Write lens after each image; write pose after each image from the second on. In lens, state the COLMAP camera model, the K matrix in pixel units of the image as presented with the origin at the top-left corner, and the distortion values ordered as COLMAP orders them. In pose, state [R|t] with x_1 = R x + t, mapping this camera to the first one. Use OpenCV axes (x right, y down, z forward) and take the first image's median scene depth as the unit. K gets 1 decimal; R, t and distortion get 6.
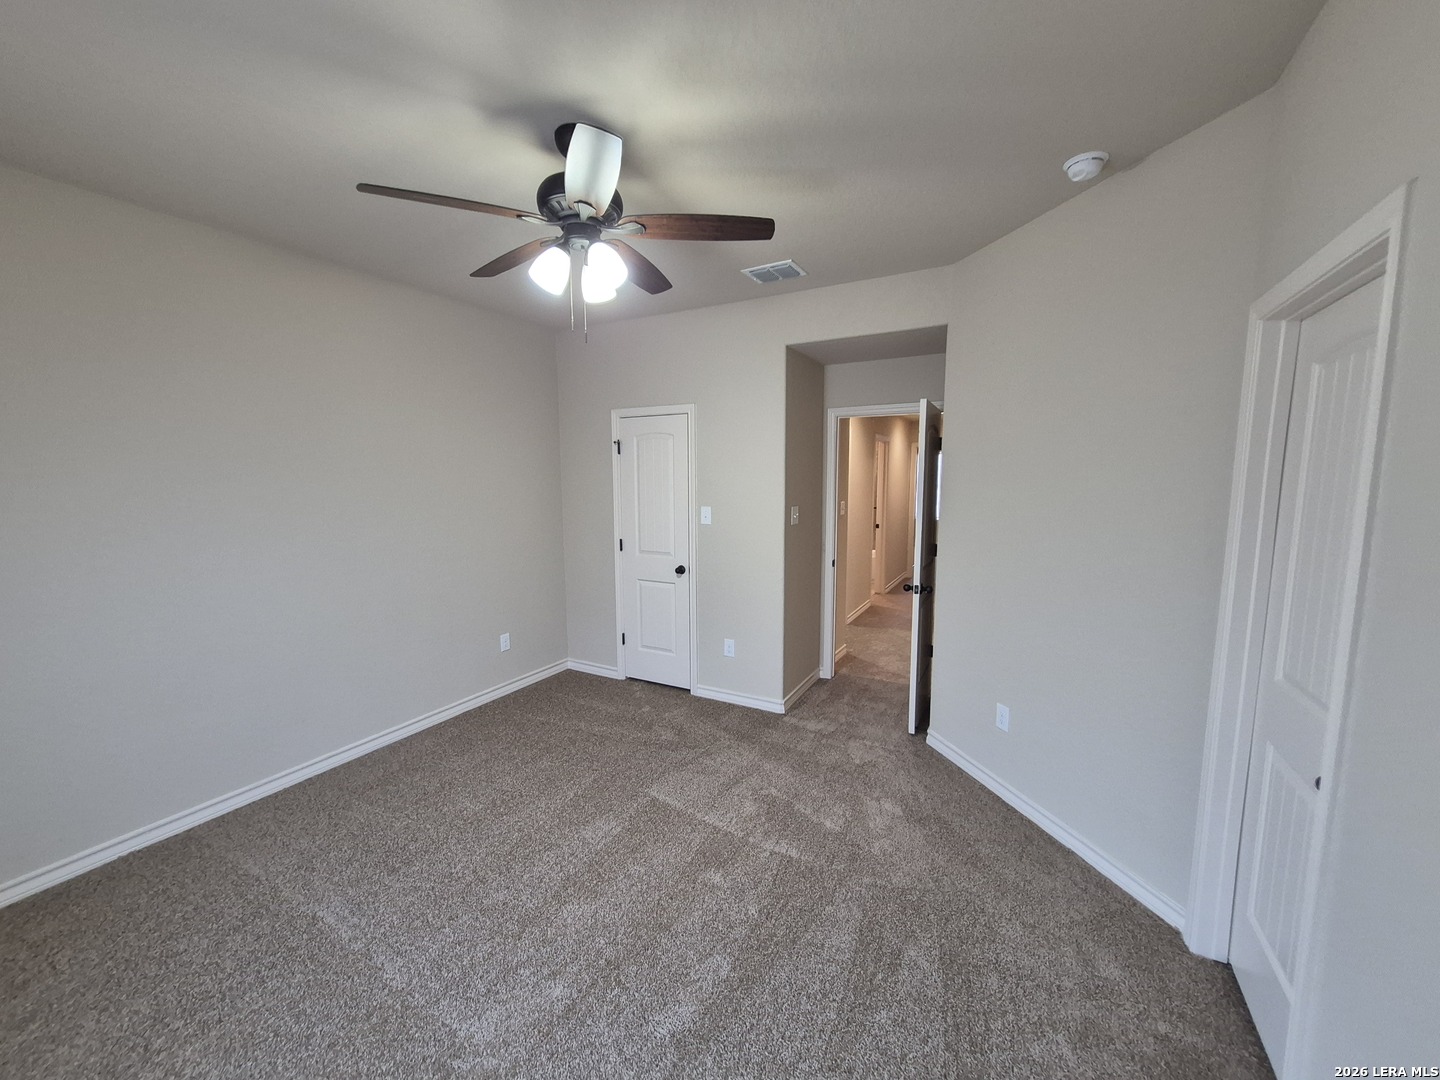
lens RADIAL K [[567.2, 0, 721.9], [0, 567.2, 562.9], [0, 0, 1]] dist [0.003576, 0.000207]
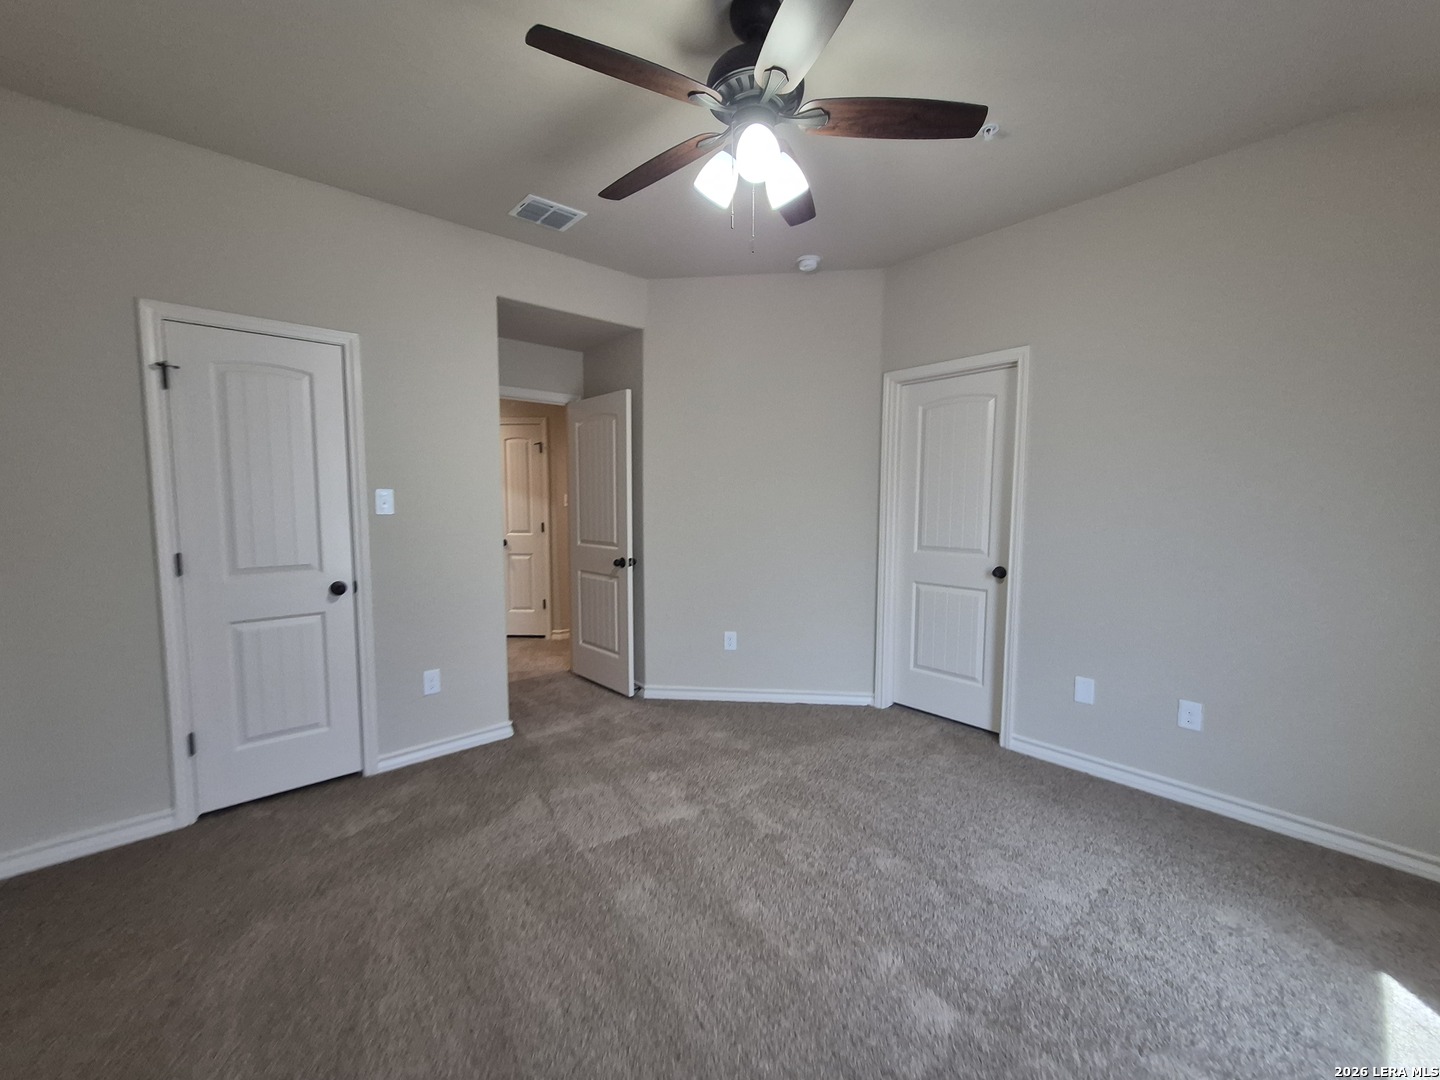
lens RADIAL K [[567.2, 0, 713.6], [0, 567.2, 564.6], [0, 0, 1]] dist [0.003576, 0.000207]
pose [[0.355421, -0.104699, 0.928824, -0.539546], [0.143267, 0.988067, 0.056555, 0.010273], [-0.923661, 0.112969, 0.366180, 0.388028]]
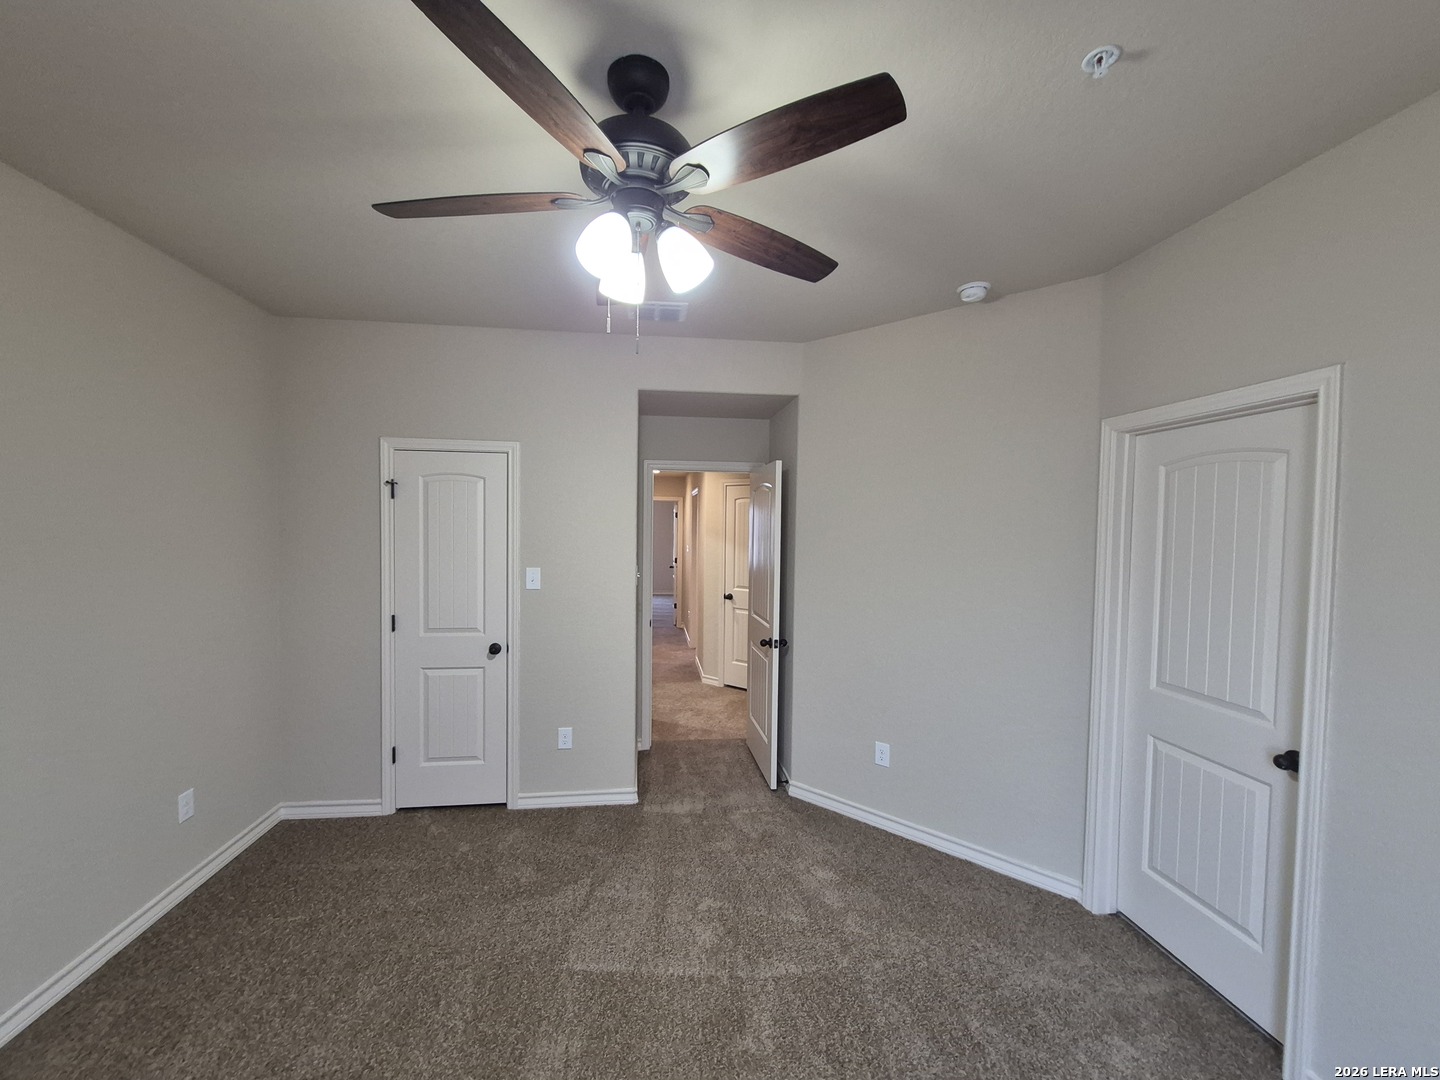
lens RADIAL K [[567.2, 0, 717.5], [0, 567.2, 560.7], [0, 0, 1]] dist [0.003576, 0.000207]
pose [[0.816931, -0.021455, 0.576337, -0.281843], [0.072150, 0.995259, -0.065220, -0.036849], [-0.572205, 0.094863, 0.814606, 0.188553]]
